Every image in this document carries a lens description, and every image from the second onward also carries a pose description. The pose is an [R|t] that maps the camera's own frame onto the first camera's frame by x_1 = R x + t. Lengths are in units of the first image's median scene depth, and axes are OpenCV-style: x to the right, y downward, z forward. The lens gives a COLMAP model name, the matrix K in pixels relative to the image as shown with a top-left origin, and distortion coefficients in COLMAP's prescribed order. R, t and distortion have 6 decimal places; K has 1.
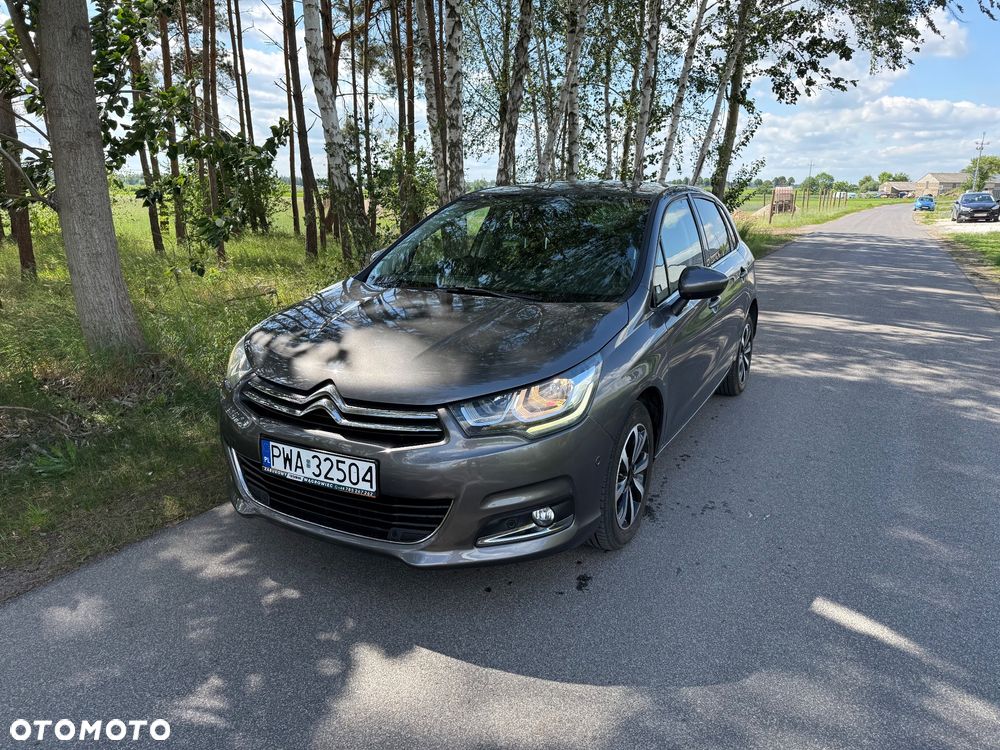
lens RADIAL K [[718.4, 0, 491.7], [0, 718.4, 376.3], [0, 0, 1]] dist [0.028634, -0.038798]
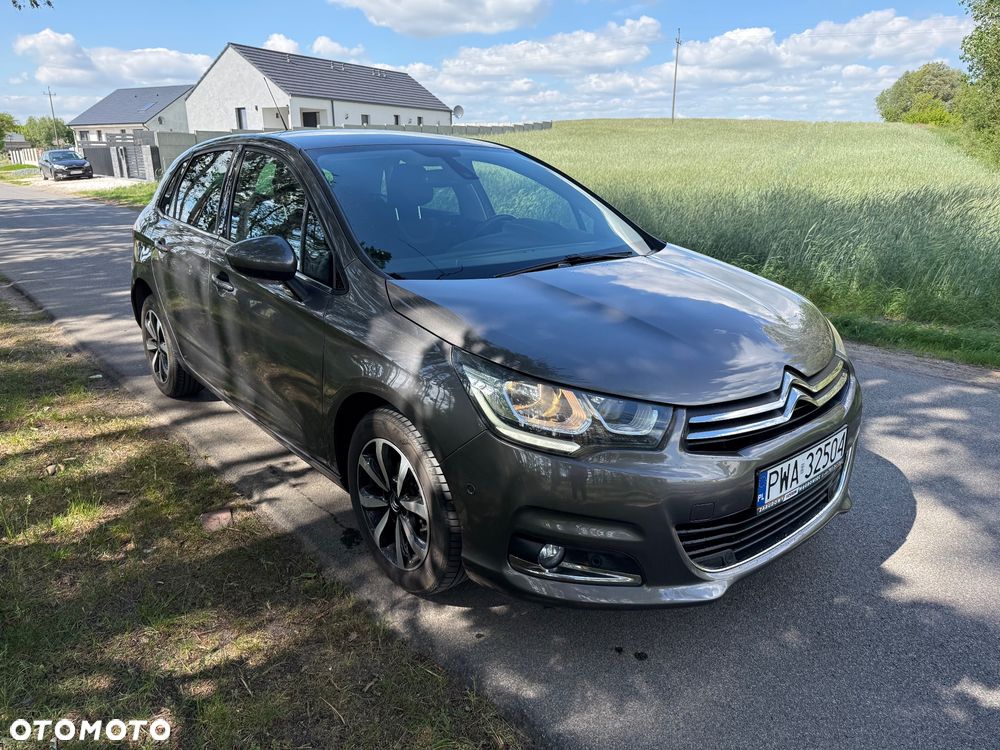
lens RADIAL K [[717.3, 0, 497.9], [0, 717.3, 379.8], [0, 0, 1]] dist [0.024885, -0.021266]
pose [[0.361703, -0.301659, 0.882141, -0.775997], [0.250749, 0.942817, 0.219593, -0.178165], [-0.897940, 0.141769, 0.416660, 0.672393]]
